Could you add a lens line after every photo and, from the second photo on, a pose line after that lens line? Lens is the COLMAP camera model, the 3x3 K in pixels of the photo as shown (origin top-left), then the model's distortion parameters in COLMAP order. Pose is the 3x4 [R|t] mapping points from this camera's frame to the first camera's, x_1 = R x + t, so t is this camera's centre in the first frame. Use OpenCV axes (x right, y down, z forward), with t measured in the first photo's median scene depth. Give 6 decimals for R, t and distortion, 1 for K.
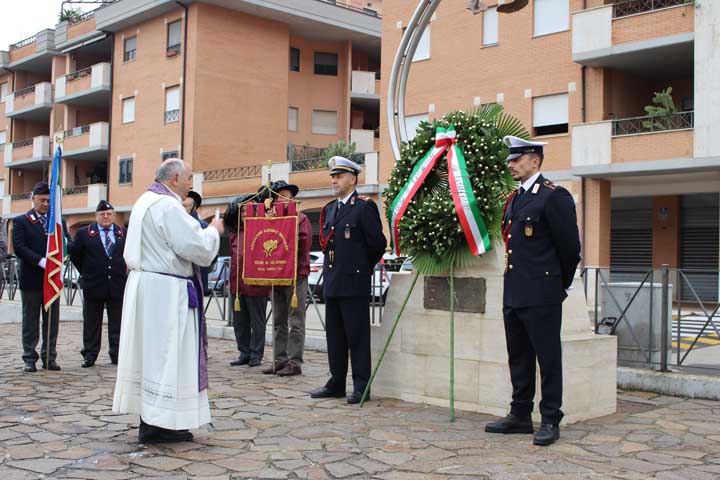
lens RADIAL K [[933.3, 0, 303.6], [0, 933.3, 256.9], [0, 0, 1]] dist [-0.064206, 0.032862]
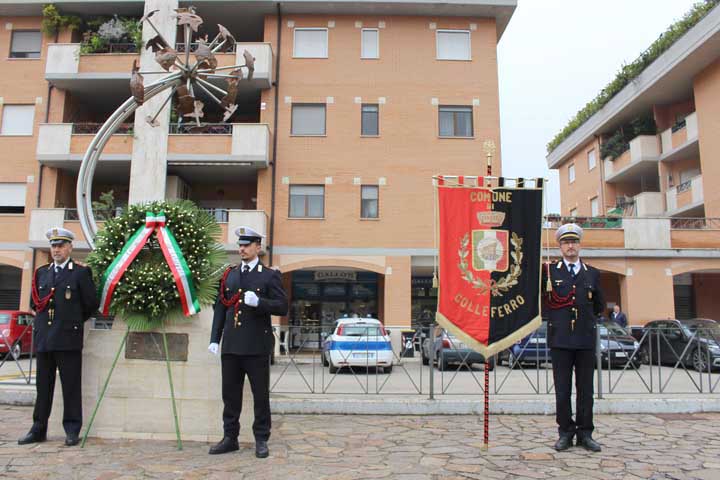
lens RADIAL K [[684.4, 0, 359.4], [0, 684.4, 222.9], [0, 0, 1]] dist [-0.156632, 0.138228]
pose [[0.656958, 0.106231, 0.746405, -0.337701], [-0.007489, 0.990894, -0.134437, -0.004516], [-0.753890, 0.082730, 0.651772, 0.189546]]
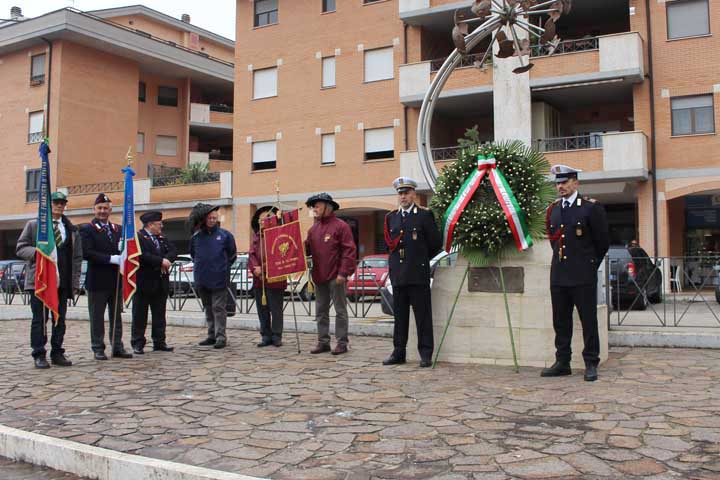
lens RADIAL K [[776.7, 0, 360.0], [0, 776.7, 240.0], [0, 0, 1]] dist [-0.174439, 0.279627]
pose [[0.948235, -0.014175, 0.317252, -0.364058], [0.021558, 0.999572, -0.019773, 0.000493], [-0.316836, 0.025589, 0.948135, 0.004454]]
